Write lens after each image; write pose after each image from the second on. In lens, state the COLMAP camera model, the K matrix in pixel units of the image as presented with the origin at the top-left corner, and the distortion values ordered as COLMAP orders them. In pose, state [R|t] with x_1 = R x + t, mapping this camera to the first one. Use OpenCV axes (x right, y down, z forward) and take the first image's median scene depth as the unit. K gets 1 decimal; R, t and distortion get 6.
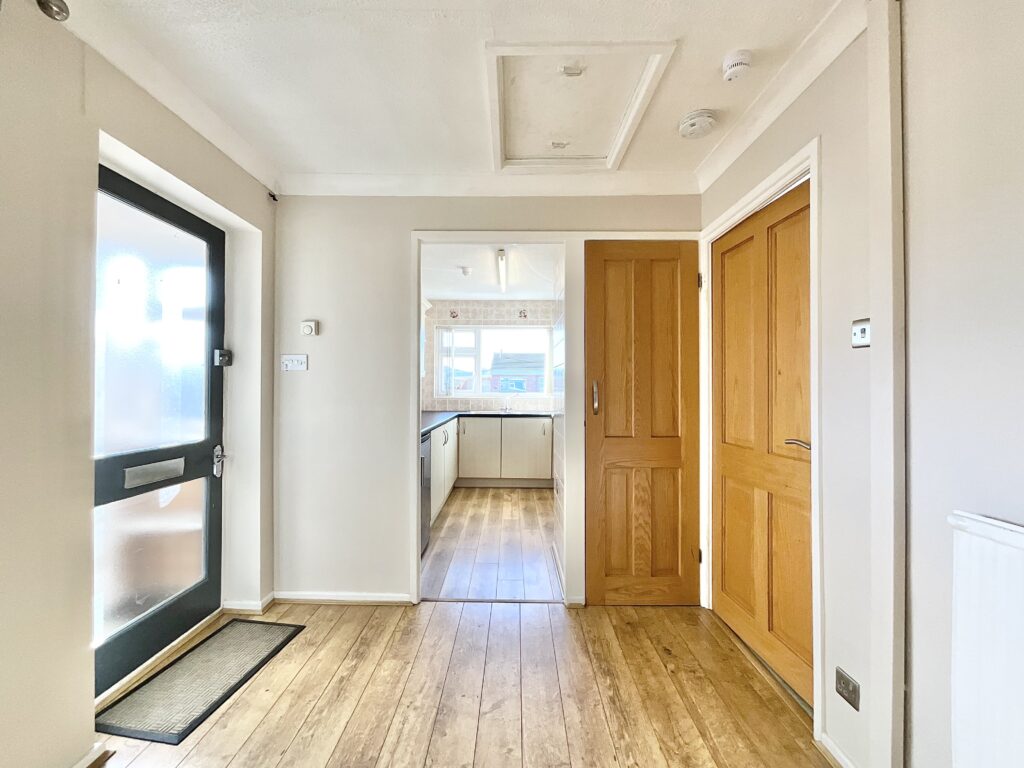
lens RADIAL K [[412.4, 0, 512.0], [0, 412.4, 384.0], [0, 0, 1]] dist [0.000610, 0.000069]
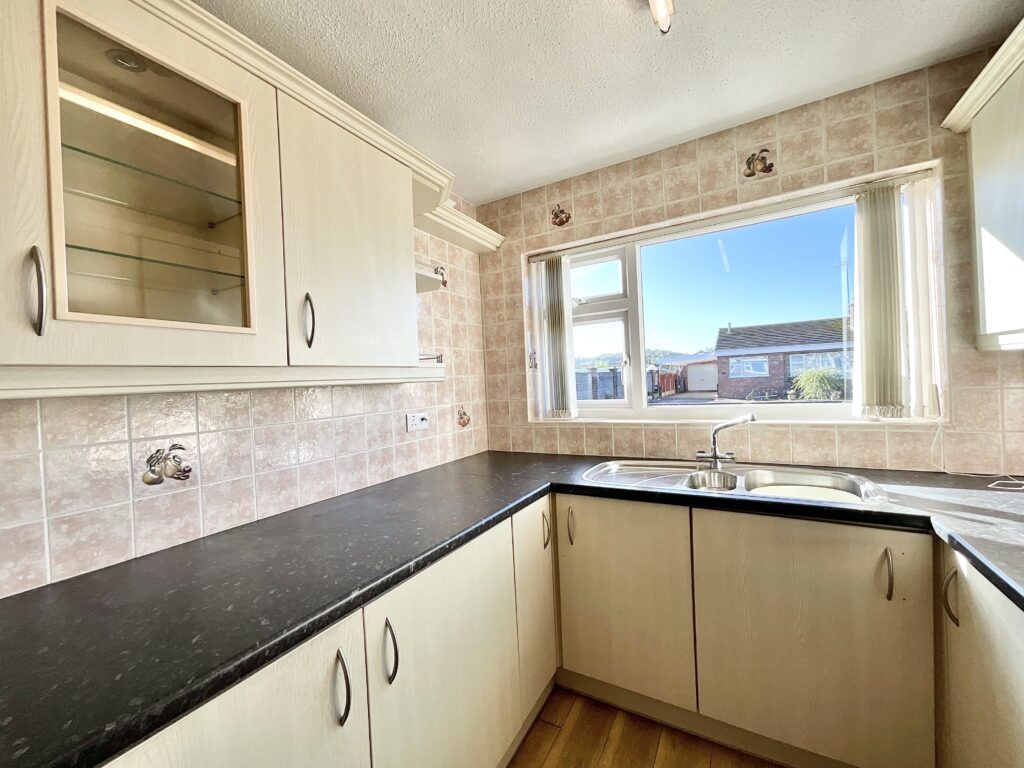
lens RADIAL K [[412.4, 0, 512.0], [0, 412.4, 384.0], [0, 0, 1]] dist [0.000610, 0.000069]
pose [[0.865701, -0.042862, -0.498723, 0.012555], [0.056434, 0.998332, 0.012160, -0.012693], [0.497370, -0.038672, 0.866676, 0.618159]]
